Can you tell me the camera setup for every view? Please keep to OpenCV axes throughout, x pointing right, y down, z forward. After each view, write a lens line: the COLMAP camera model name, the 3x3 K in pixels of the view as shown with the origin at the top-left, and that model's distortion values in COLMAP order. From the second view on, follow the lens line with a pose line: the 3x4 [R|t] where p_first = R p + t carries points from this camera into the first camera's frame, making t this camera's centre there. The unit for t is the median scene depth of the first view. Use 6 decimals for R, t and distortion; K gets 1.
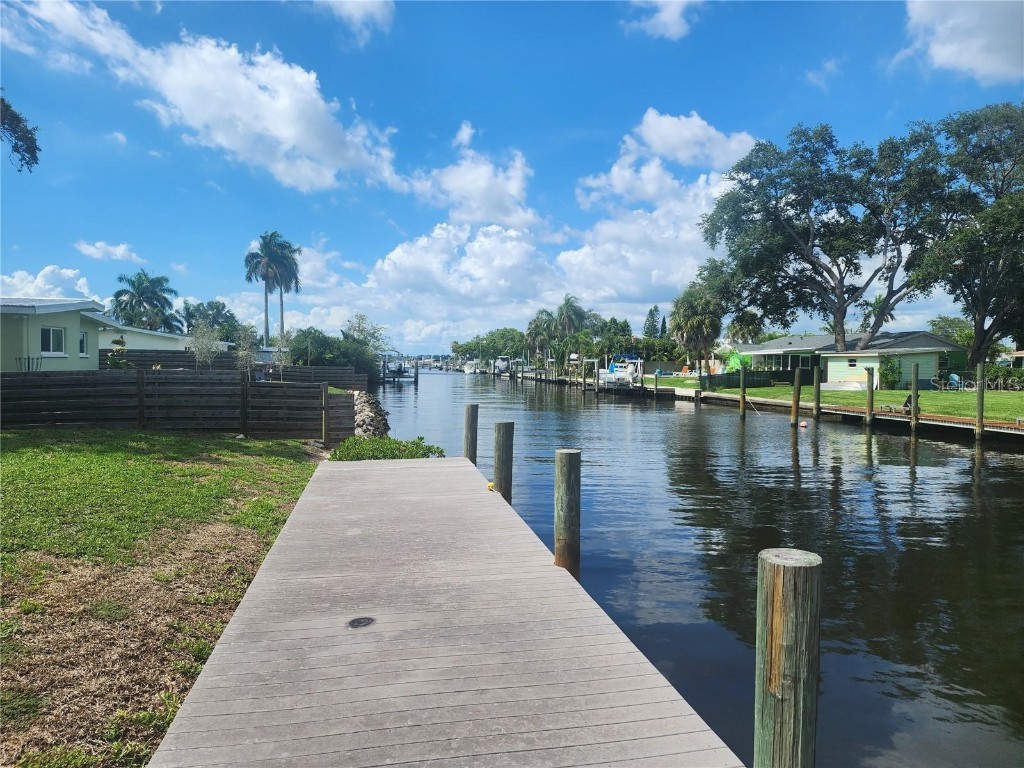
lens RADIAL K [[685.2, 0, 512.0], [0, 685.2, 384.0], [0, 0, 1]] dist [0.044612, -0.000073]
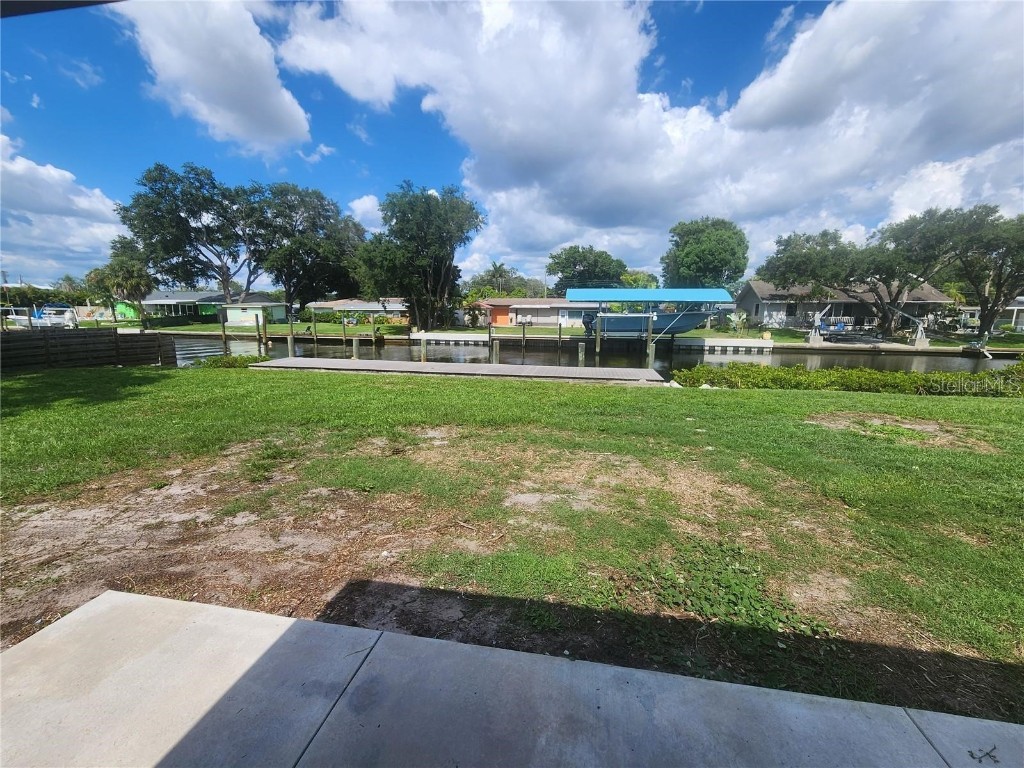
lens RADIAL K [[411.9, 0, 513.4], [0, 411.9, 373.7], [0, 0, 1]] dist [0.022569, 0.000129]
pose [[0.362413, -0.149062, 0.920020, -0.286974], [0.027974, 0.988423, 0.149124, -0.009466], [-0.931598, -0.028308, 0.362387, -0.076012]]
